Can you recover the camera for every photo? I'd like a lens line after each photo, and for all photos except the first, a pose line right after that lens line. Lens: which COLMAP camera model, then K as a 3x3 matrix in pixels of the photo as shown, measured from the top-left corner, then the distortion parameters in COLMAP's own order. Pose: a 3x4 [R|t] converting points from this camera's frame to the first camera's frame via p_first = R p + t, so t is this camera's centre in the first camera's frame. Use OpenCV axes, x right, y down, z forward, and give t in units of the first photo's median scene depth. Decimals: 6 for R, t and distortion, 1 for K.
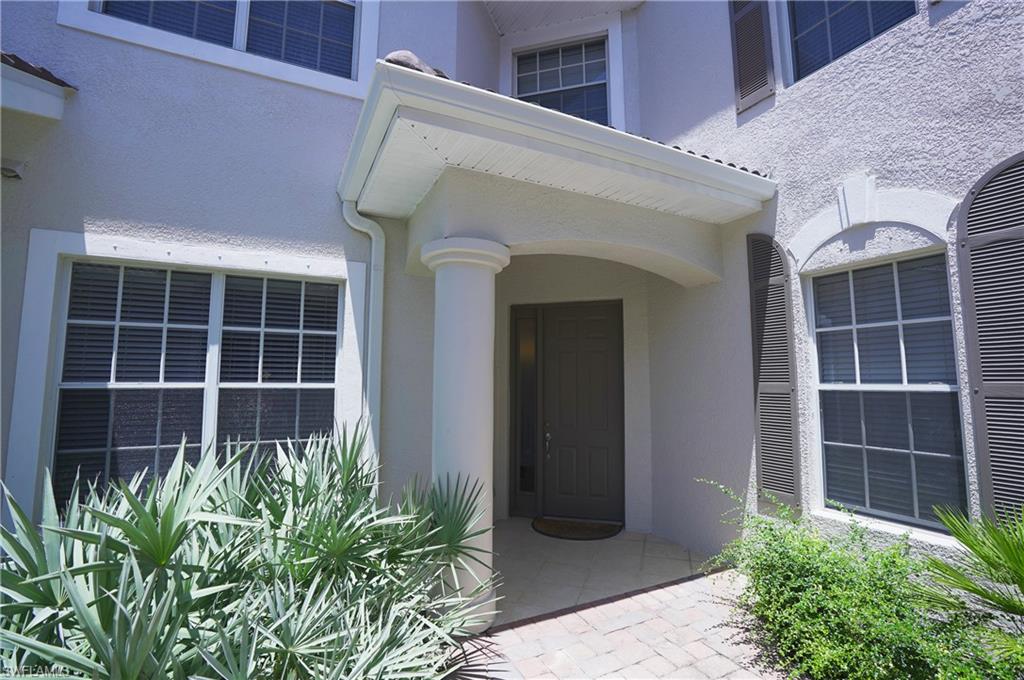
lens RADIAL K [[477.7, 0, 512.0], [0, 477.7, 340.0], [0, 0, 1]] dist [-0.067378, 0.025336]
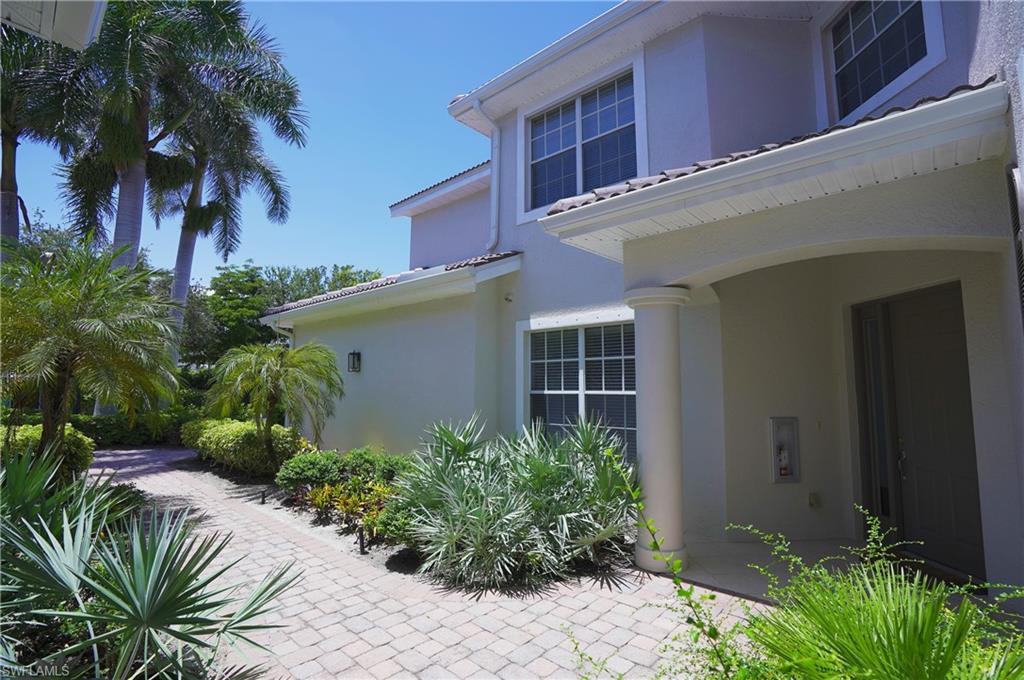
lens RADIAL K [[477.7, 0, 512.0], [0, 477.7, 340.0], [0, 0, 1]] dist [-0.067378, 0.025336]
pose [[0.359351, -0.097443, -0.928101, 0.940327], [0.079271, 0.994126, -0.073682, 0.012899], [0.929829, -0.047094, 0.364965, 0.114080]]
